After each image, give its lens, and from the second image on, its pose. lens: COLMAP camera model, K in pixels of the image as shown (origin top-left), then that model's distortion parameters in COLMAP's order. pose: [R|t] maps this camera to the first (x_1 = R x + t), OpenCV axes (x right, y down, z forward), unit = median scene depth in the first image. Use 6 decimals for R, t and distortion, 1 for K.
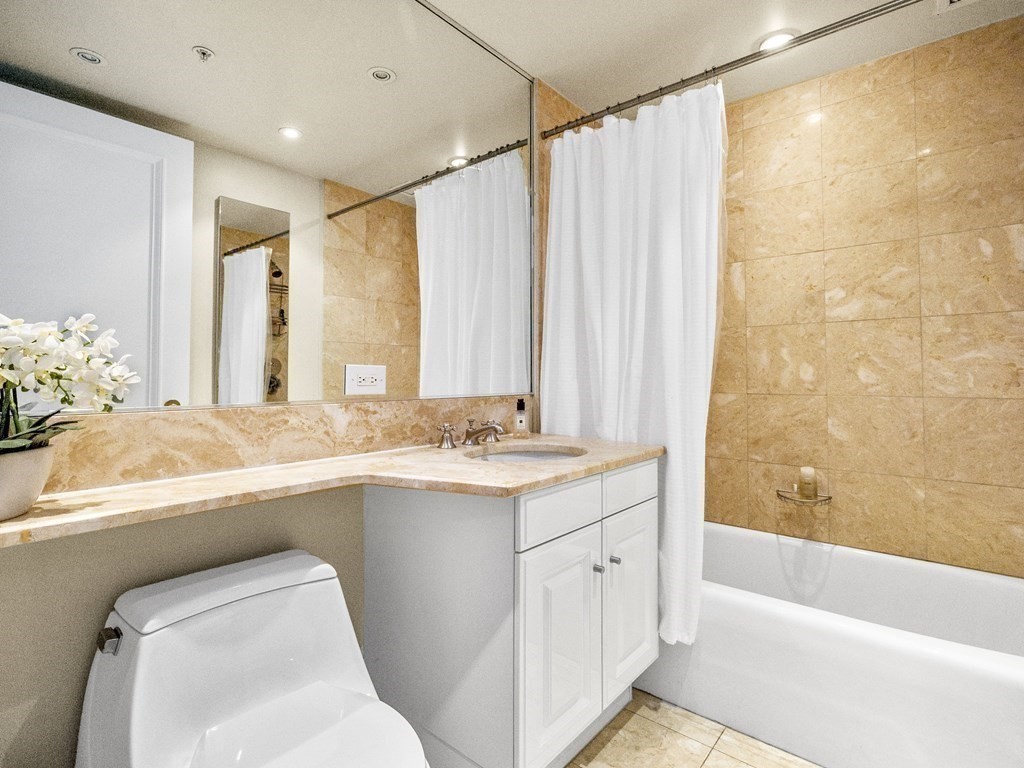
lens RADIAL K [[488.6, 0, 516.1], [0, 488.6, 380.3], [0, 0, 1]] dist [0.000097, -0.000648]
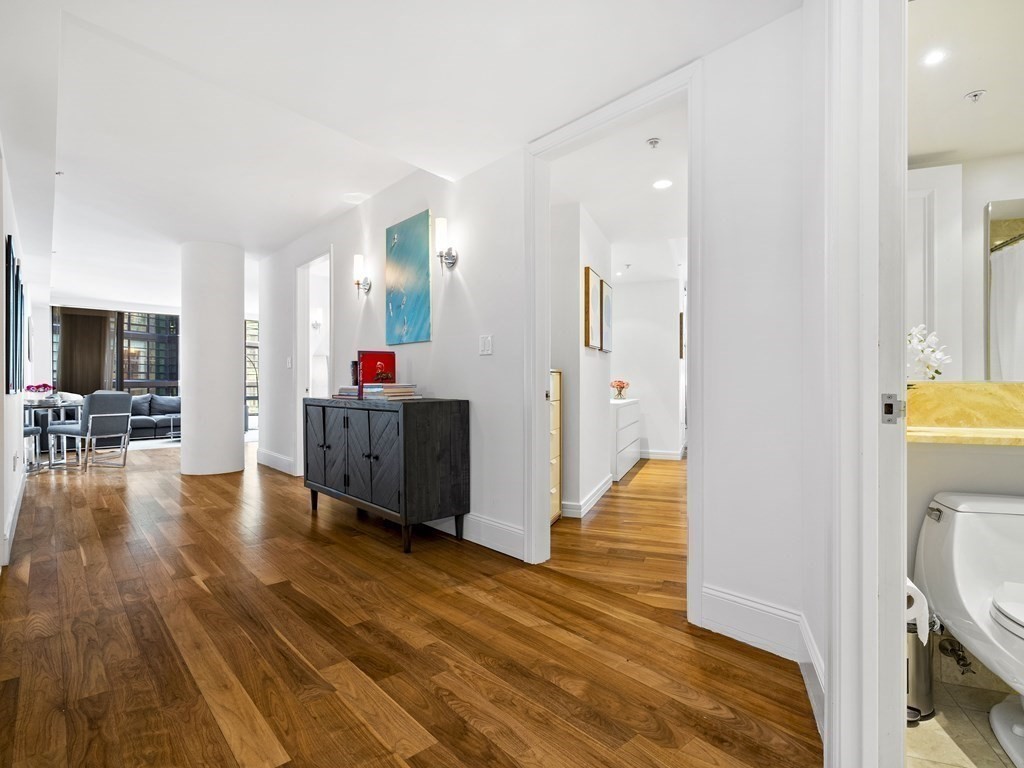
lens RADIAL K [[488.6, 0, 516.1], [0, 488.6, 380.3], [0, 0, 1]] dist [0.000097, -0.000648]
pose [[0.266286, -0.016182, -0.963758, 0.389666], [0.001383, 0.999864, -0.016406, 0.080571], [0.963893, 0.003036, 0.266273, -0.775998]]
